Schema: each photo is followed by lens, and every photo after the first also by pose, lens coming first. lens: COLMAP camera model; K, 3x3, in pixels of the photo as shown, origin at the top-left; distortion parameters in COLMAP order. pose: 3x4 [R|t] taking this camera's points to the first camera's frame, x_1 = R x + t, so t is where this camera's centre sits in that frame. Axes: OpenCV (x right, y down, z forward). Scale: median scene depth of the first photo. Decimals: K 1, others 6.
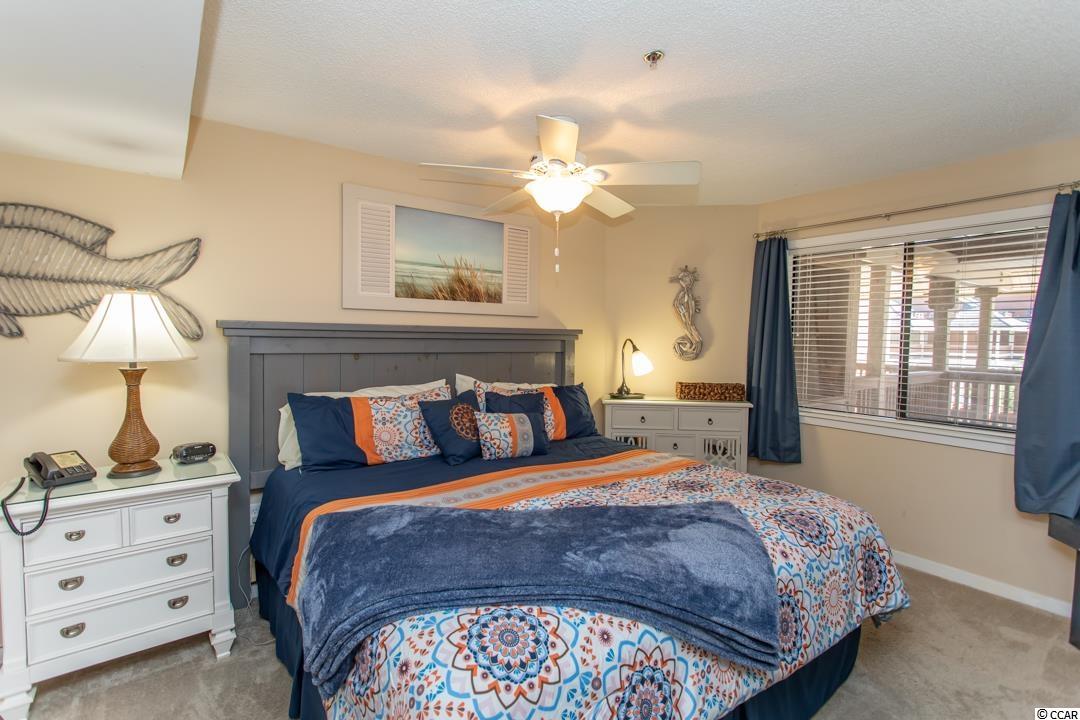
lens RADIAL K [[510.2, 0, 534.1], [0, 510.2, 357.6], [0, 0, 1]] dist [0.000370, 0.002033]
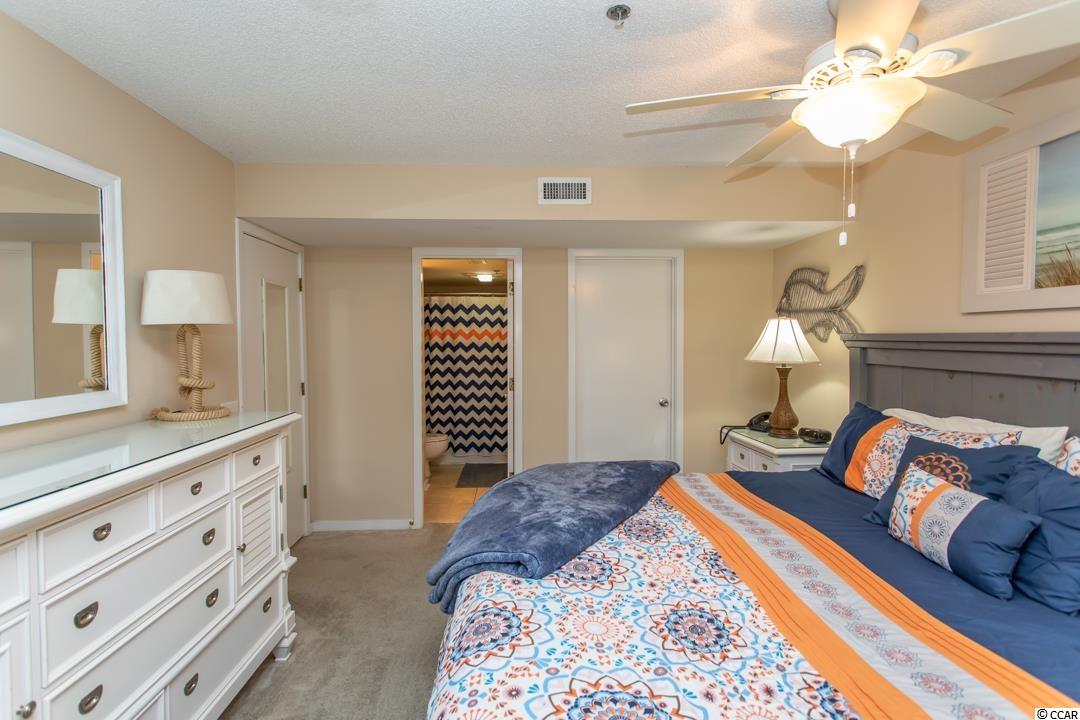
lens RADIAL K [[510.2, 0, 532.5], [0, 510.2, 356.5], [0, 0, 1]] dist [0.000370, 0.002033]
pose [[-0.556197, 0.017466, -0.830867, 0.619468], [-0.040836, 0.997997, 0.048316, -0.038574], [0.830047, 0.060803, -0.554369, 0.840033]]
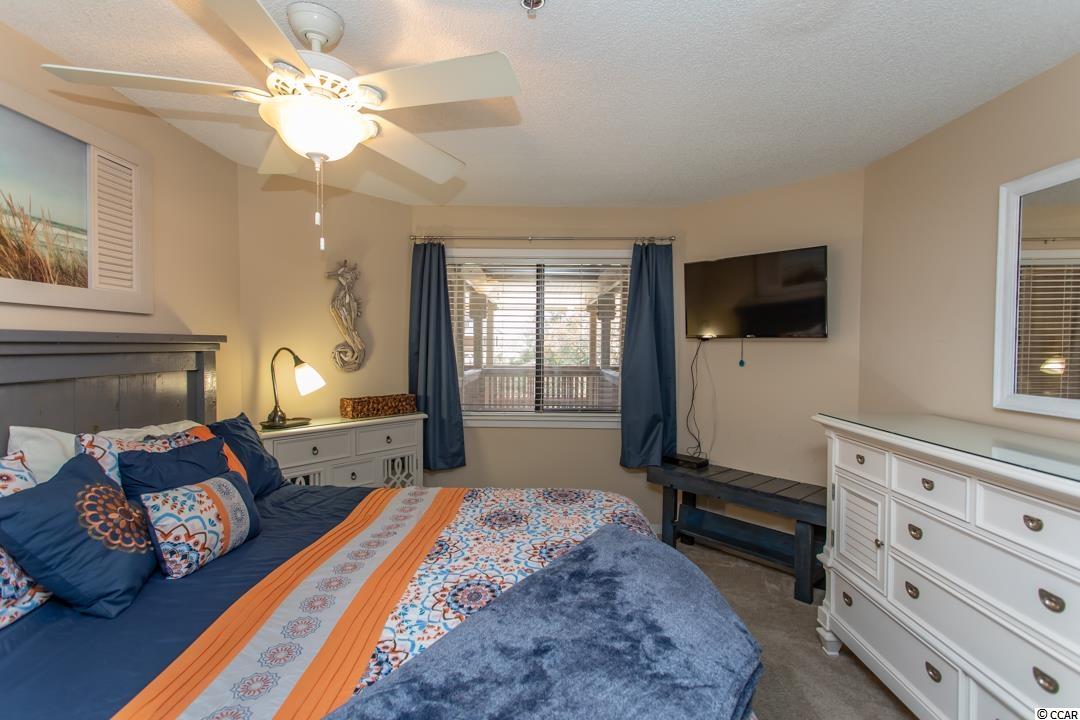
lens RADIAL K [[510.2, 0, 539.3], [0, 510.2, 359.1], [0, 0, 1]] dist [0.000370, 0.002033]
pose [[0.590204, -0.033666, 0.806552, -0.259545], [0.036220, 0.999228, 0.015204, -0.022719], [-0.806441, 0.020240, 0.590968, 0.320345]]
